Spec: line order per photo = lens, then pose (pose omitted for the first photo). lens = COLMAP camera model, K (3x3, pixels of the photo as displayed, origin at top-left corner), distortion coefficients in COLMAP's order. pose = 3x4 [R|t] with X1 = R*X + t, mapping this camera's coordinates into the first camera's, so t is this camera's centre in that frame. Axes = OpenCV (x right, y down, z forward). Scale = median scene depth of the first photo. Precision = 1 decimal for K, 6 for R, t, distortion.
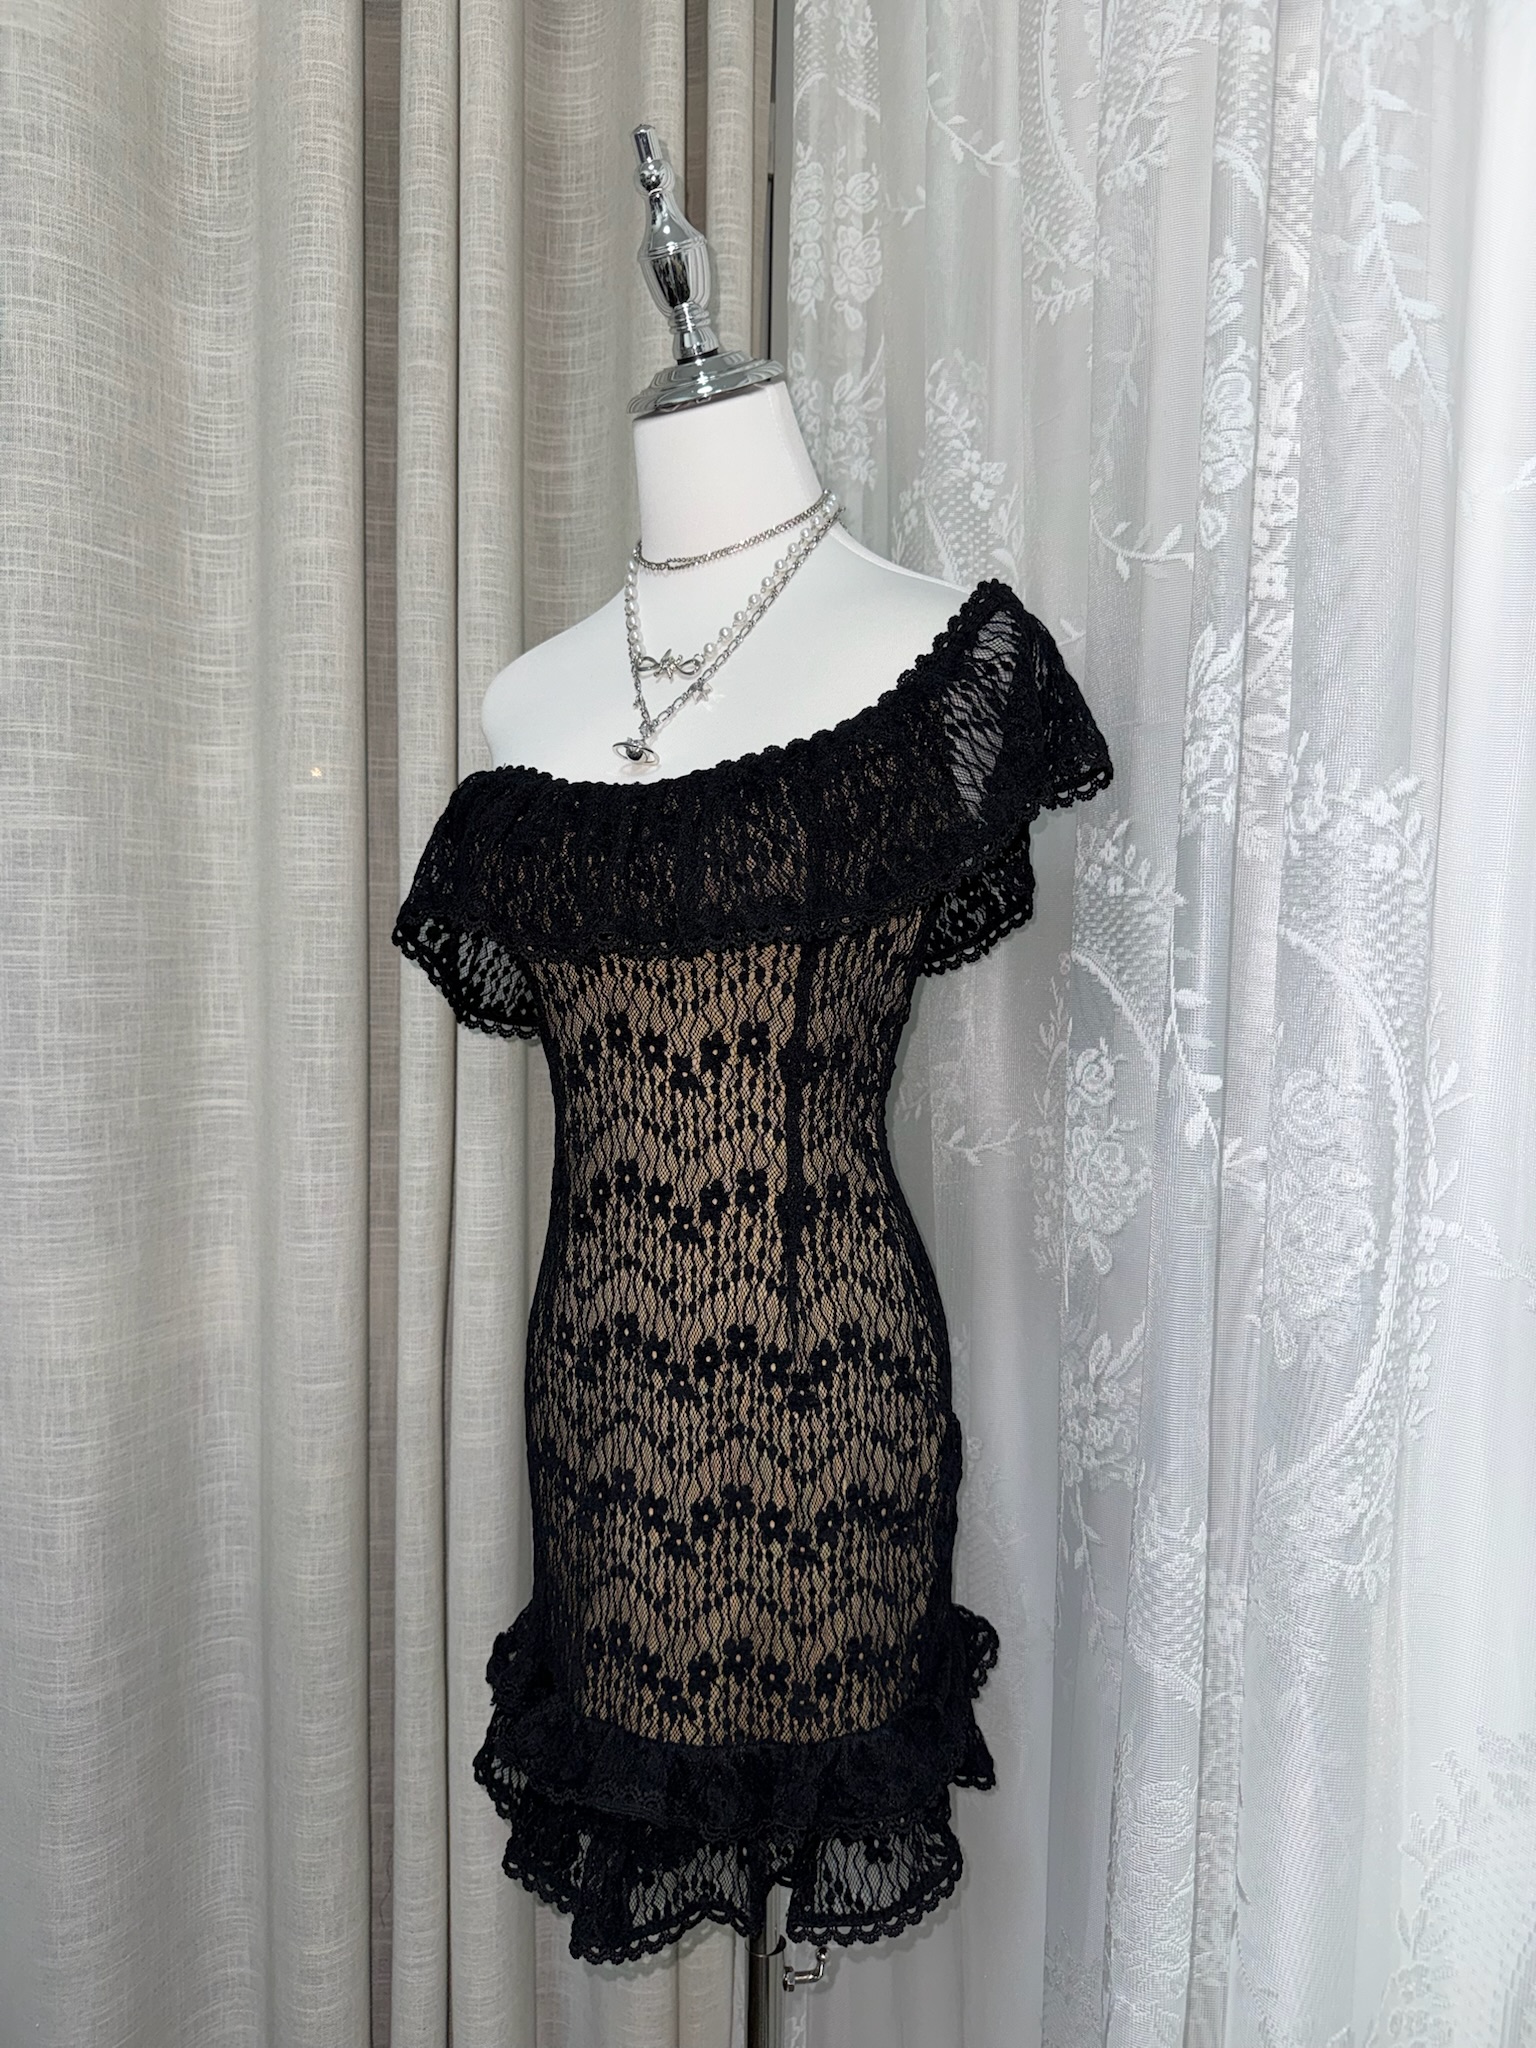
lens RADIAL K [[1383.2, 0, 770.2], [0, 1383.2, 1037.9], [0, 0, 1]] dist [0.057175, -0.080718]
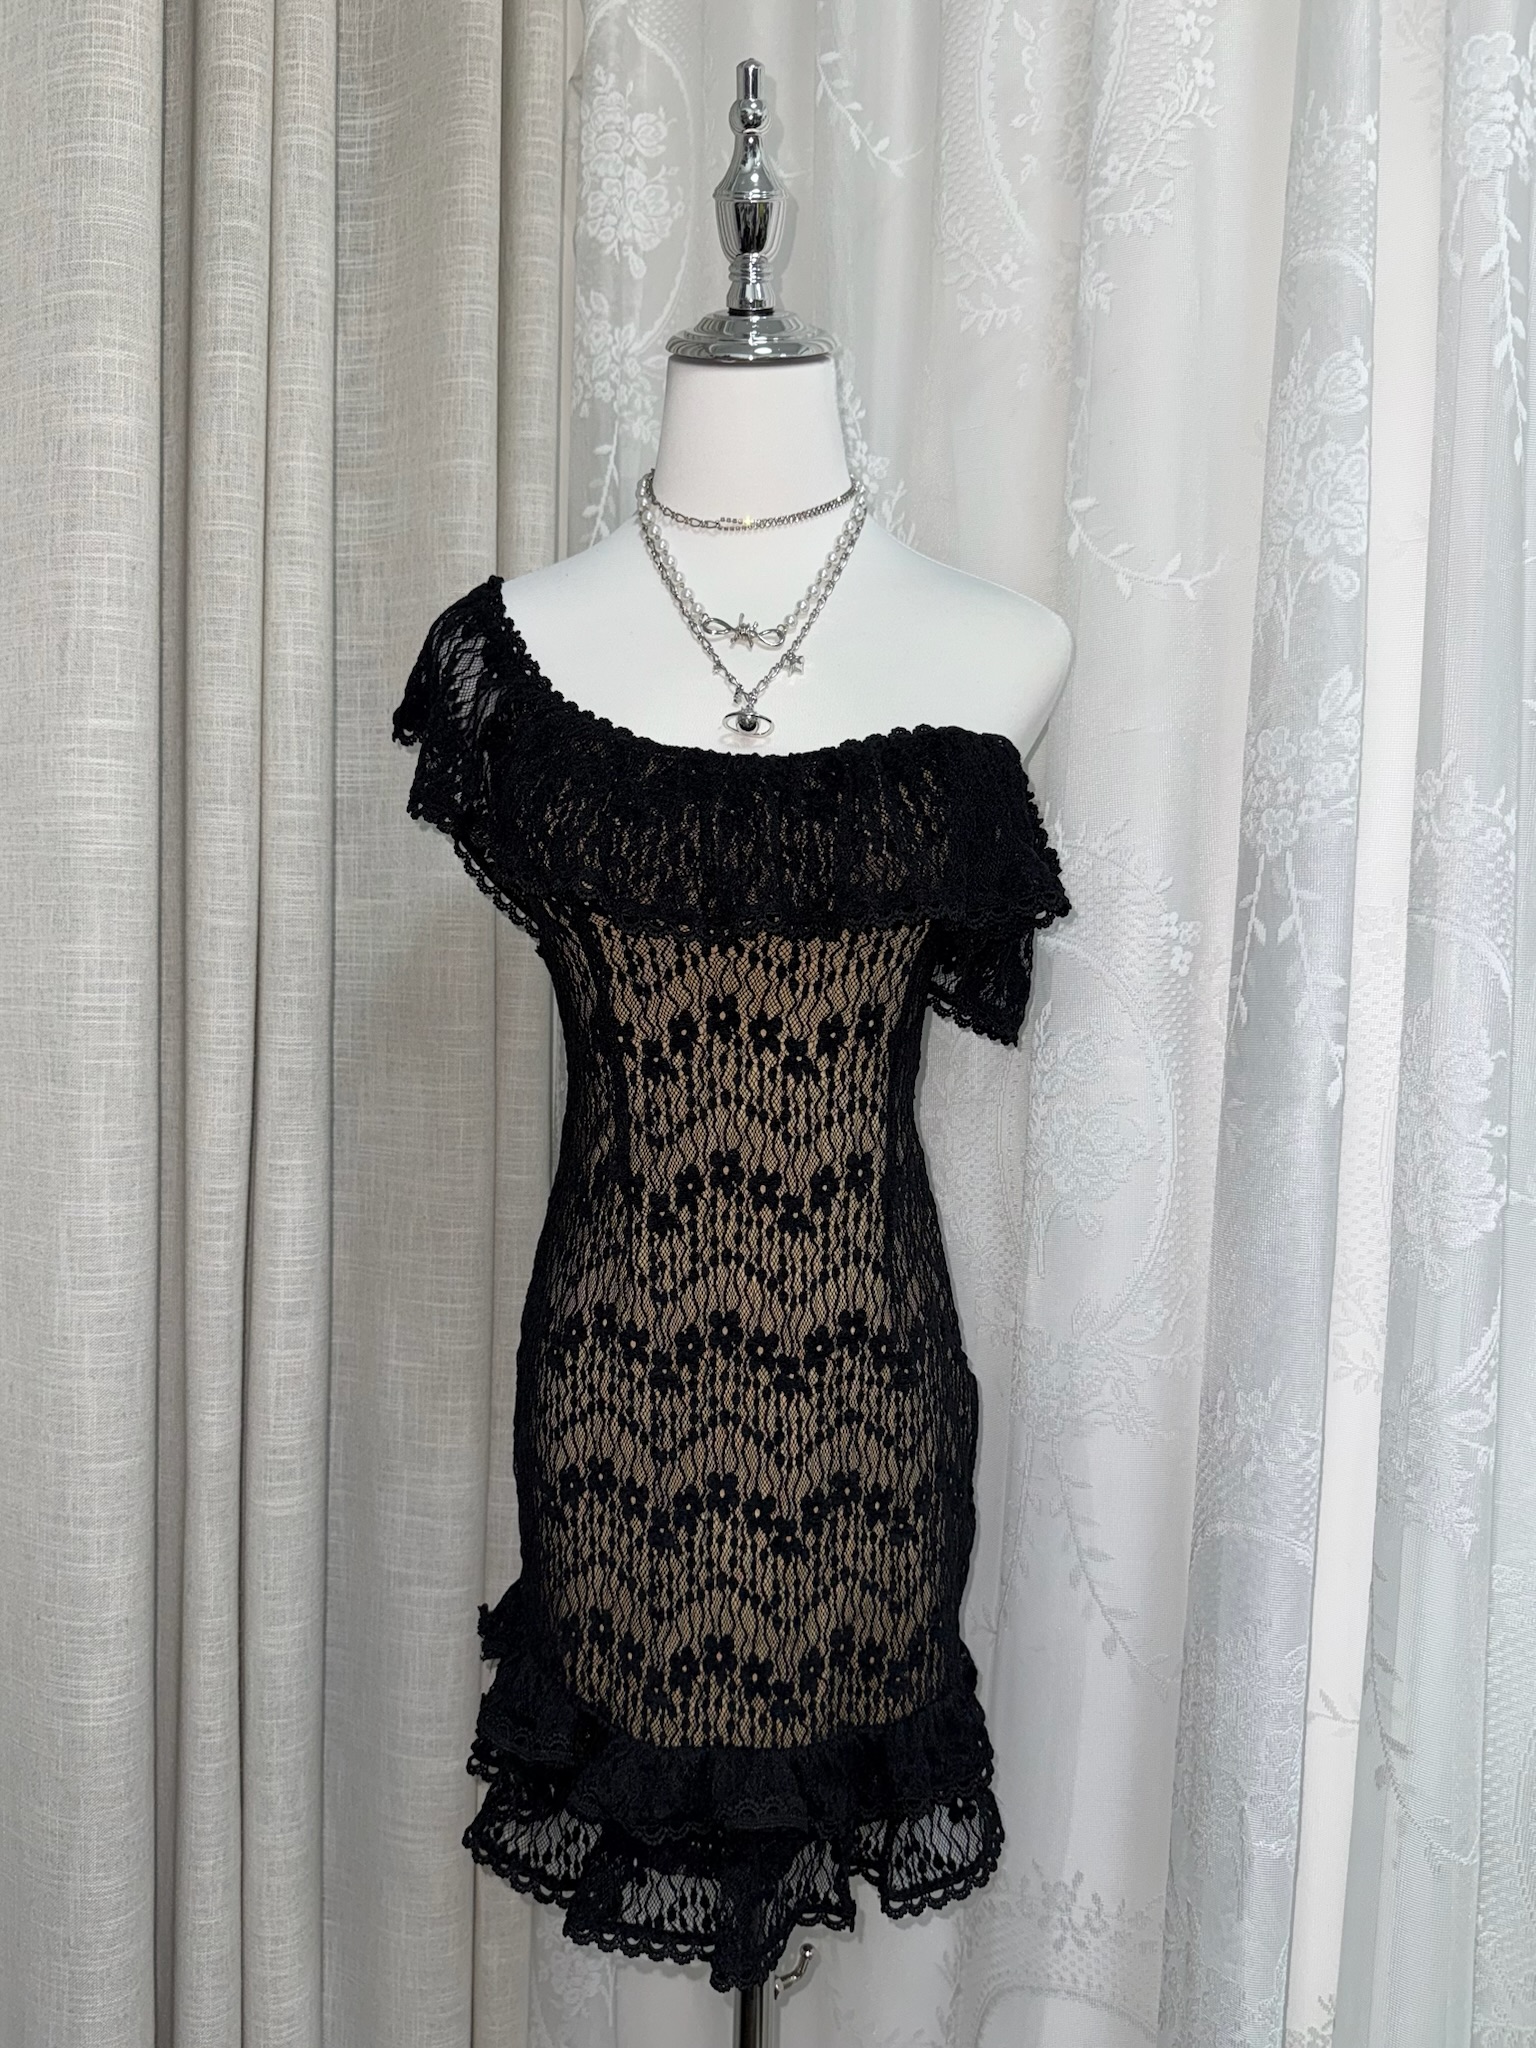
lens RADIAL K [[1534.9, 0, 694.9], [0, 1534.9, 1060.8], [0, 0, 1]] dist [0.052293, -0.062668]
pose [[0.896840, -0.020617, 0.441875, -0.596484], [0.016047, 0.999772, 0.014077, 0.011460], [-0.442064, -0.005534, 0.896966, 0.063613]]
